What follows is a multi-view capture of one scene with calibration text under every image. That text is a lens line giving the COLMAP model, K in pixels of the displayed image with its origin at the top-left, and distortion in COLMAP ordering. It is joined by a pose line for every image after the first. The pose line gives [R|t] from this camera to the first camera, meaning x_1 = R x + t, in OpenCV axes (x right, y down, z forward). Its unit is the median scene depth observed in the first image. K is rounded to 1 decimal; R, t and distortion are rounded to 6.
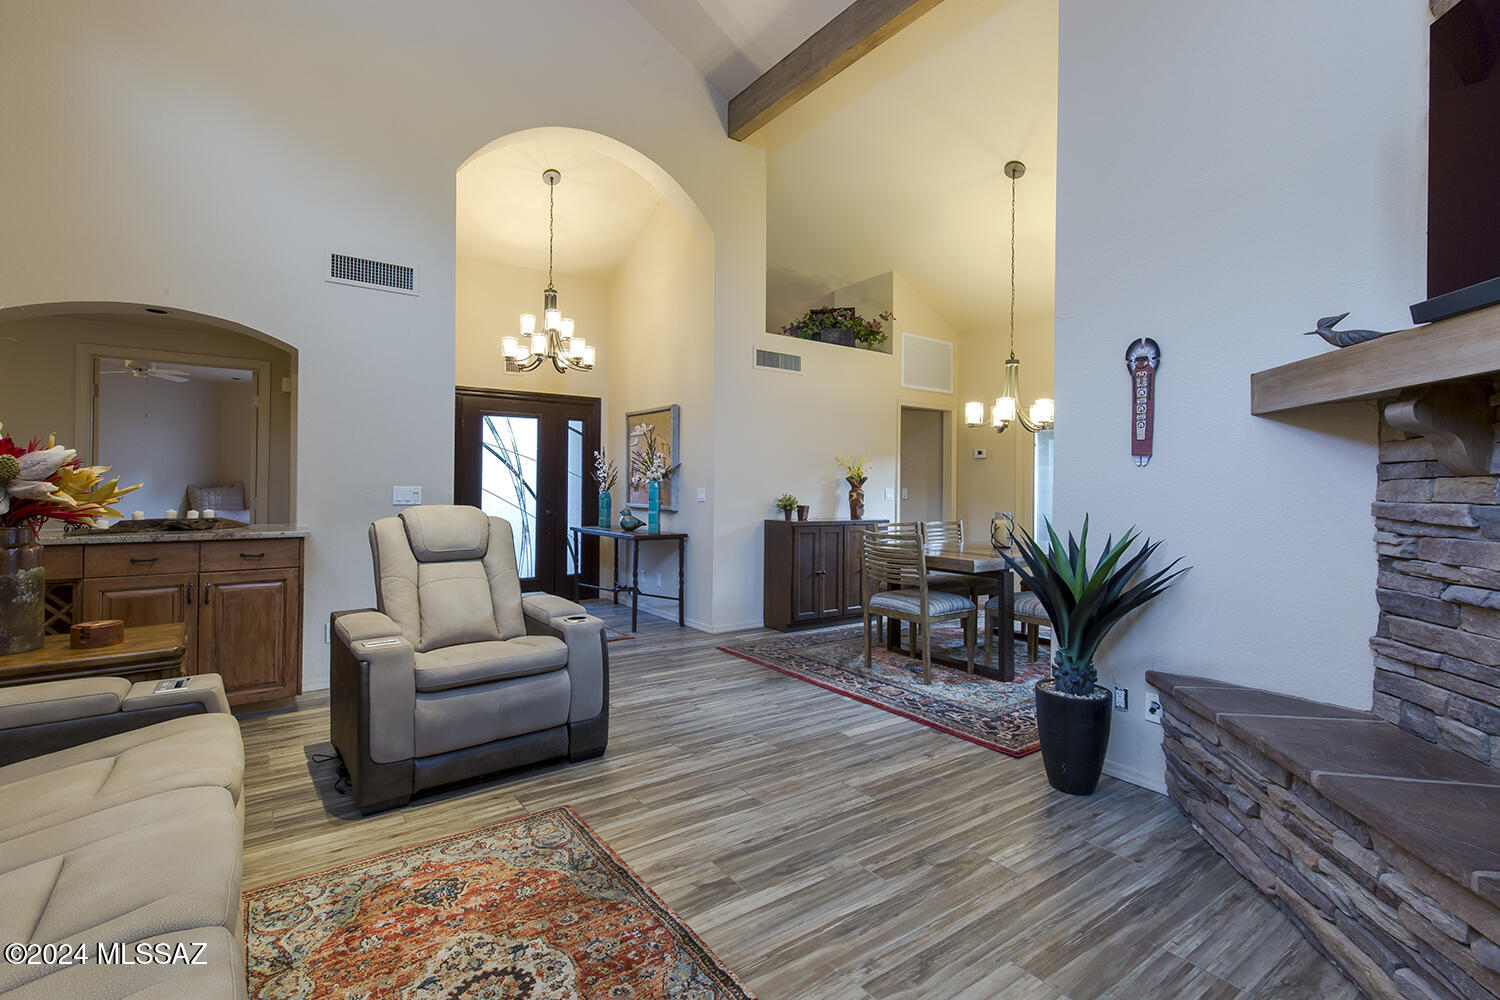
lens RADIAL K [[683.6, 0, 741.9], [0, 683.6, 475.0], [0, 0, 1]] dist [0.005556, -0.000056]
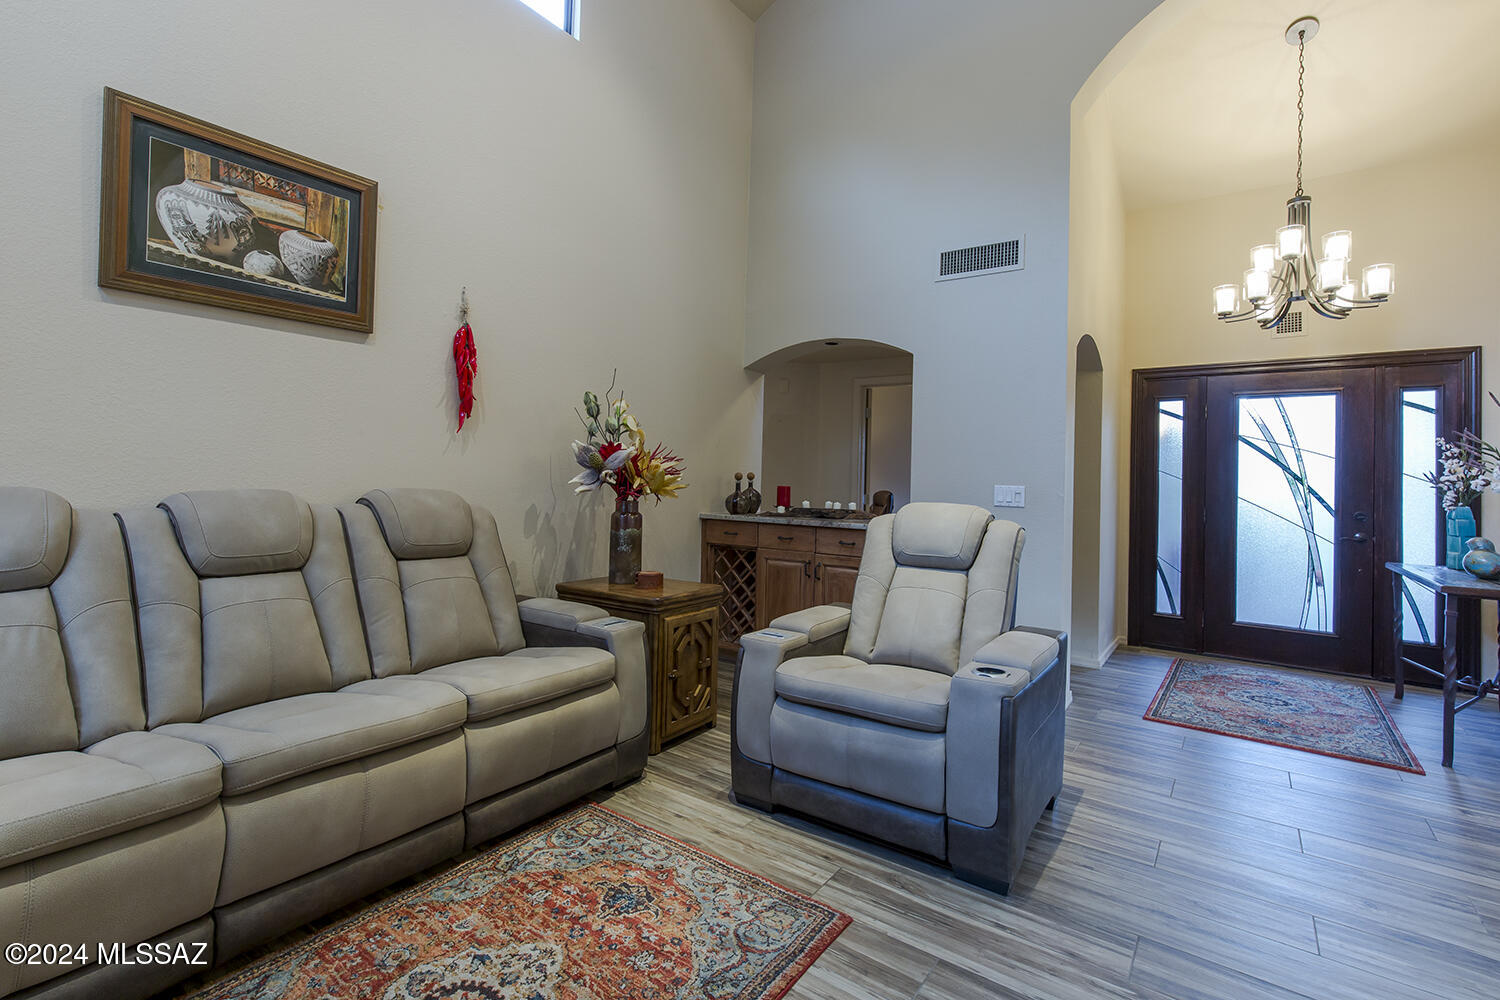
lens RADIAL K [[685.6, 0, 753.2], [0, 685.6, 465.4], [0, 0, 1]] dist [0.006869, -0.000152]
pose [[0.324772, -0.023222, -0.945507, 0.259357], [-0.010605, 0.999546, -0.028192, 0.020188], [0.945733, 0.019183, 0.324379, 0.425254]]
